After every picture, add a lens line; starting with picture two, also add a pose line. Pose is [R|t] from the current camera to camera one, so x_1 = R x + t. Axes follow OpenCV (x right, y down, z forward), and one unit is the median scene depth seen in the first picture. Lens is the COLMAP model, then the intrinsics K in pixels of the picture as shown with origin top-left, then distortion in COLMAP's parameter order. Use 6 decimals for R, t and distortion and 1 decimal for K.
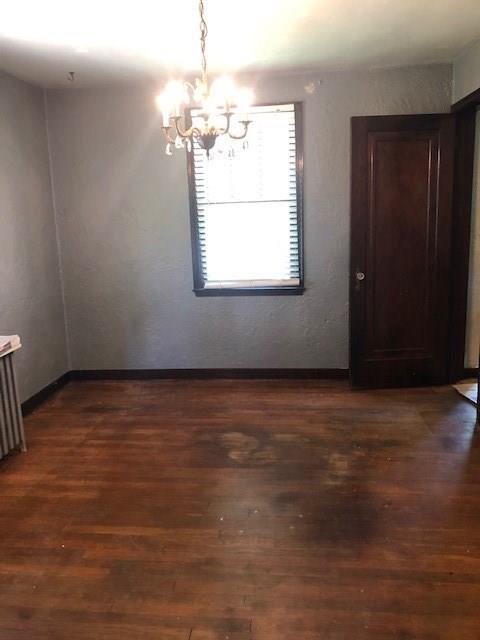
lens RADIAL K [[526.9, 0, 239.7], [0, 526.9, 313.5], [0, 0, 1]] dist [0.005897, -0.017953]
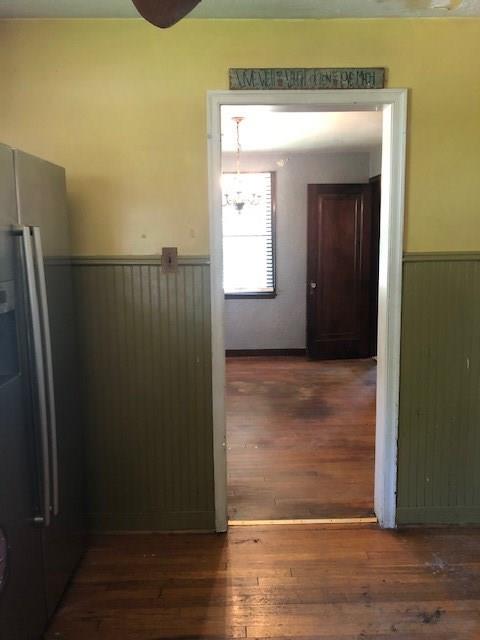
lens RADIAL K [[526.9, 0, 239.6], [0, 526.9, 324.5], [0, 0, 1]] dist [0.005897, -0.017953]
pose [[0.992791, 0.001727, 0.119846, -0.172888], [0.001845, 0.999558, -0.029687, 0.090235], [-0.119844, 0.029695, 0.992349, -0.508917]]
